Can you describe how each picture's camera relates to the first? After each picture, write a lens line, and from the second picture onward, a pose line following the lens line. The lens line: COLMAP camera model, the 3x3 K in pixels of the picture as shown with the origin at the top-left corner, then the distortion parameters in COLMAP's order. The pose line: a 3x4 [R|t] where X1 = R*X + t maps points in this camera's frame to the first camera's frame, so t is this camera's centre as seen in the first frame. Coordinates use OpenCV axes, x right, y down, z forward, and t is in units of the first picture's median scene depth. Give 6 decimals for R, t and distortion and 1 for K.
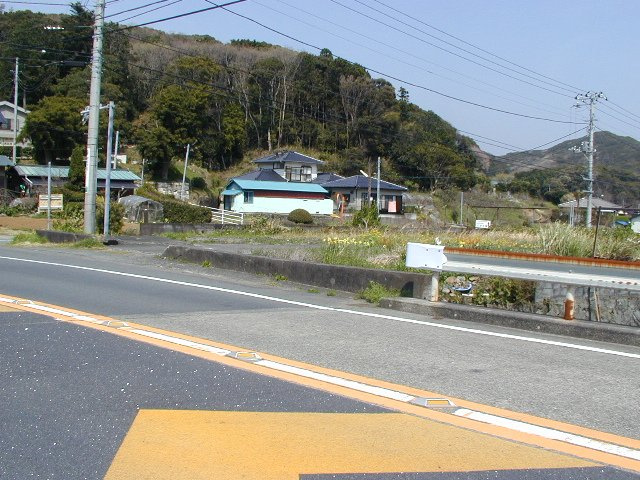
lens RADIAL K [[670.0, 0, 320.0], [0, 670.0, 240.0], [0, 0, 1]] dist [-0.224289, 0.248495]
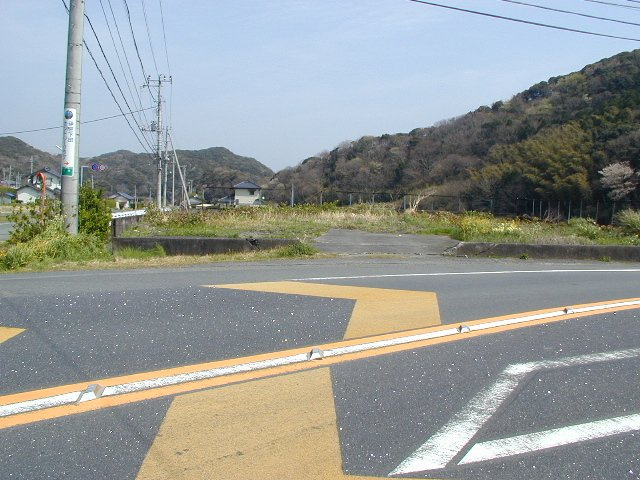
lens RADIAL K [[670.0, 0, 320.0], [0, 670.0, 240.0], [0, 0, 1]] dist [-0.224289, 0.248495]
pose [[0.511159, -0.071834, 0.856479, -0.198166], [0.029111, 0.997377, 0.066277, -0.011417], [-0.858993, -0.008945, 0.511909, 0.113618]]
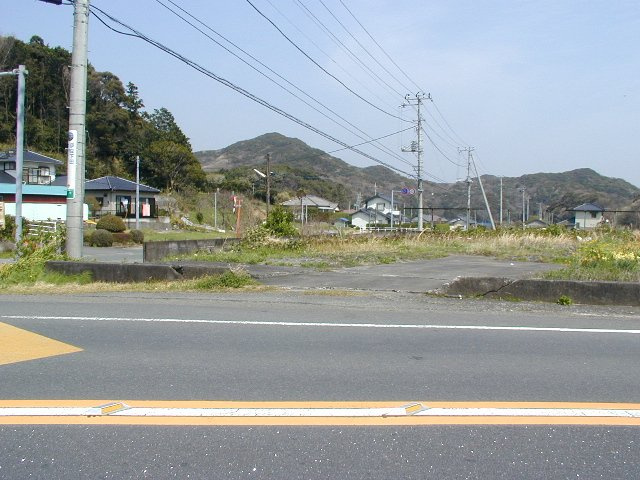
lens RADIAL K [[670.0, 0, 320.0], [0, 670.0, 240.0], [0, 0, 1]] dist [-0.224289, 0.248495]
pose [[0.881925, -0.041525, 0.469557, -0.111222], [0.041936, 0.999074, 0.009589, -0.006982], [-0.469520, 0.011234, 0.882850, 0.079914]]
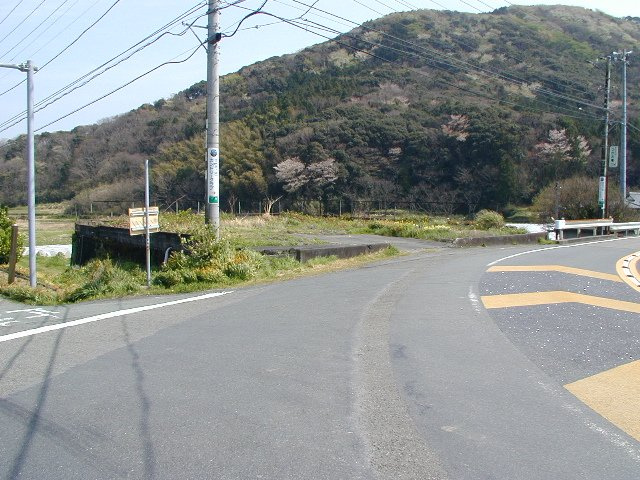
lens RADIAL K [[670.0, 0, 320.0], [0, 670.0, 240.0], [0, 0, 1]] dist [-0.224289, 0.248495]
pose [[0.009095, -0.095339, 0.995403, -0.292659], [0.049397, 0.994272, 0.094780, -0.024688], [-0.998738, 0.048308, 0.013753, 0.216294]]
